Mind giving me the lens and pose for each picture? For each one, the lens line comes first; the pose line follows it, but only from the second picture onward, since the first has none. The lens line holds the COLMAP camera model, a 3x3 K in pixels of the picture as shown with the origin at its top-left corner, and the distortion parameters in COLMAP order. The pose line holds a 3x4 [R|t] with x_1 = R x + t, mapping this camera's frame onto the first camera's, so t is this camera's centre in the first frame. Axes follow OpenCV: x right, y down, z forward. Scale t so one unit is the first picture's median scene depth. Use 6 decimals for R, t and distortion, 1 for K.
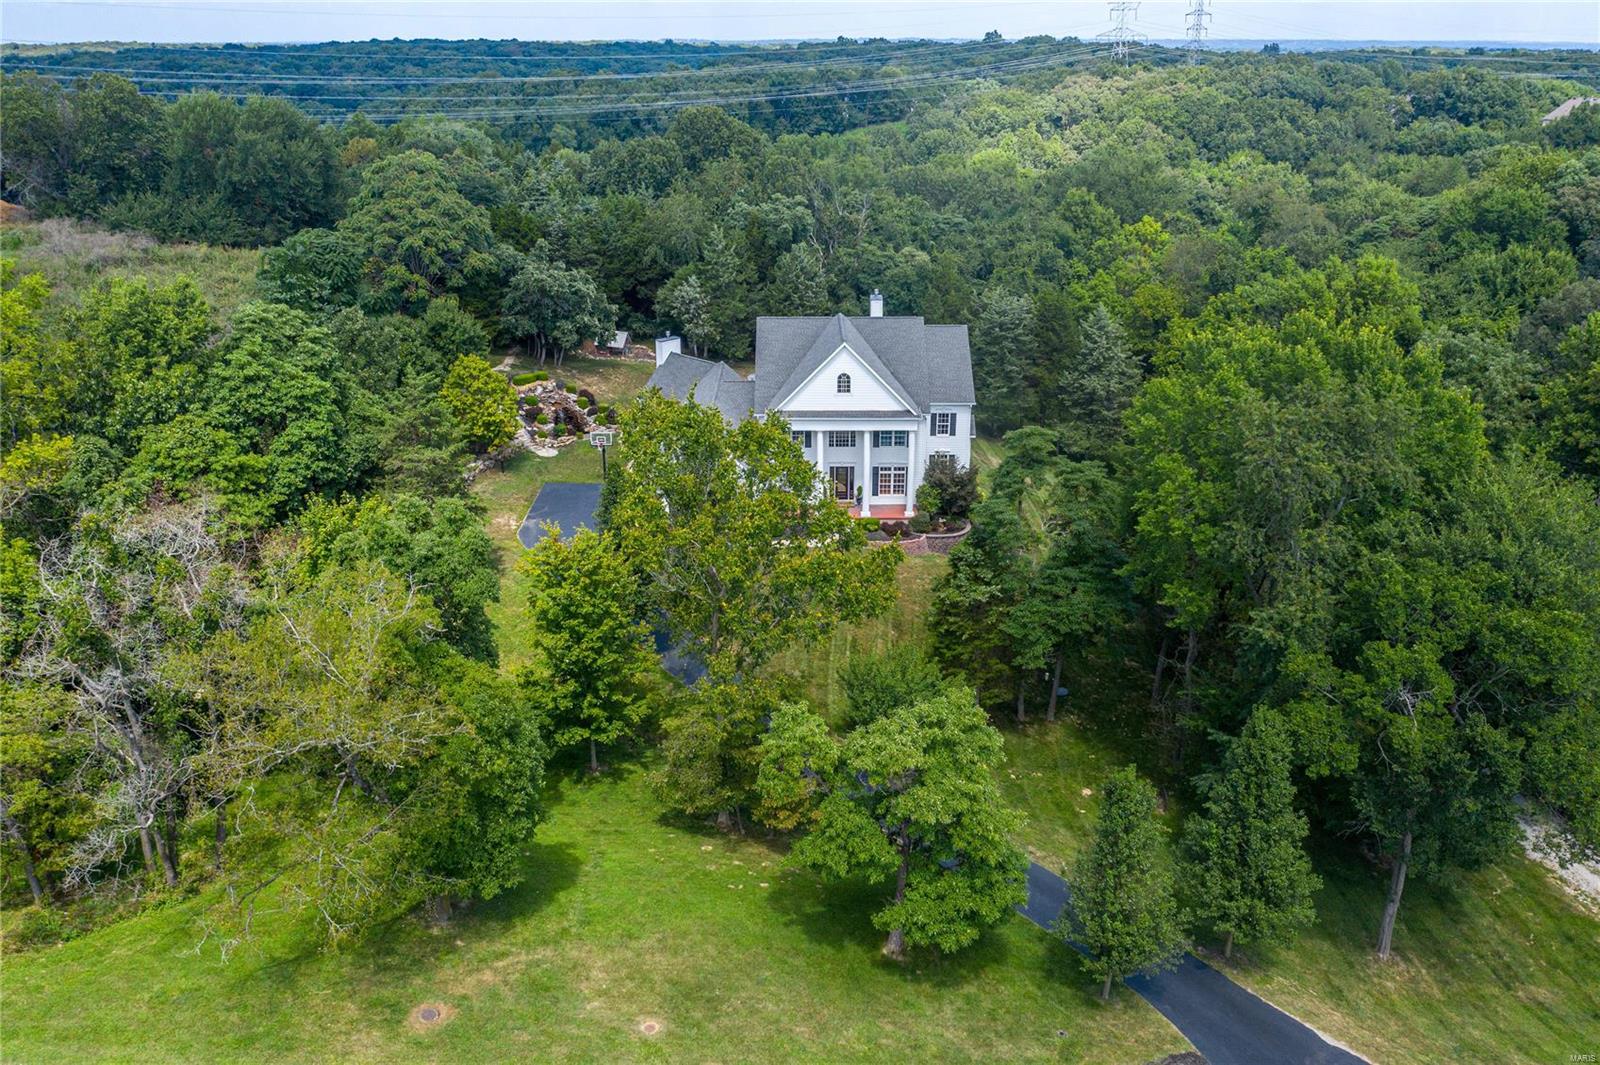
lens RADIAL K [[1256.0, 0, 797.8], [0, 1256.0, 523.6], [0, 0, 1]] dist [-0.023634, 0.008342]
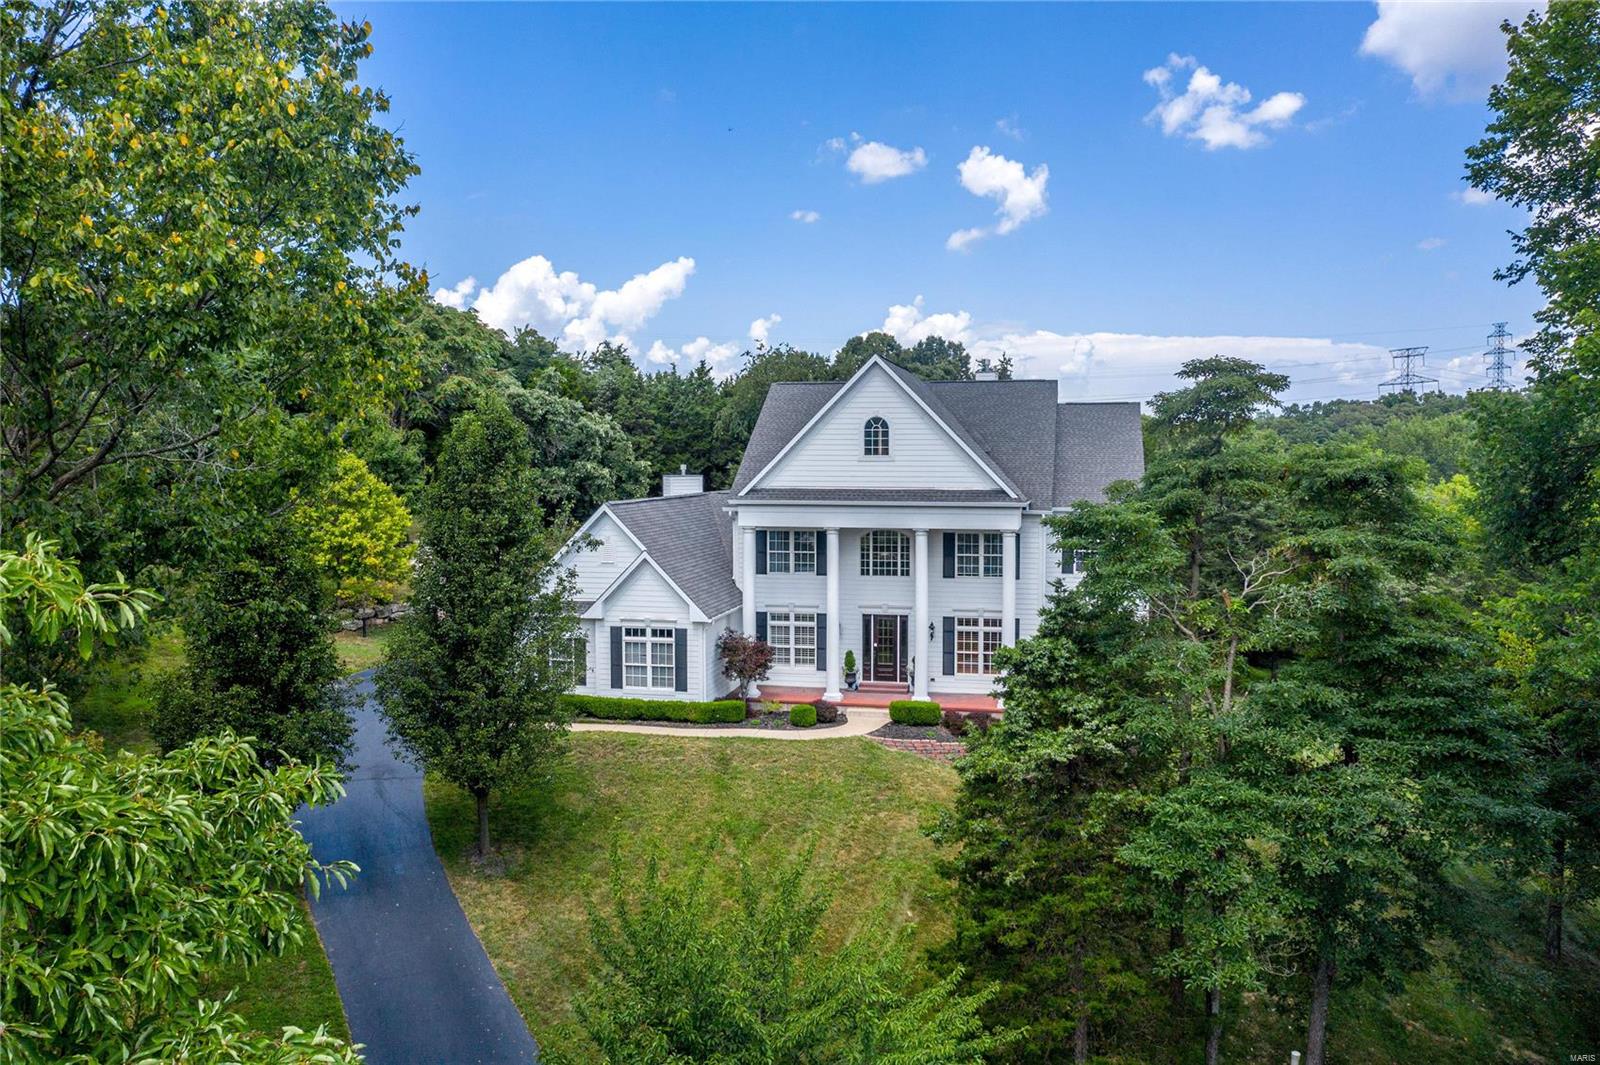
lens RADIAL K [[1256.0, 0, 792.7], [0, 1256.0, 527.9], [0, 0, 1]] dist [-0.023634, 0.008342]
pose [[0.975481, 0.014205, -0.219623, 0.092187], [-0.081323, 0.950554, -0.299723, 0.066629], [0.204506, 0.310235, 0.928403, 0.398886]]
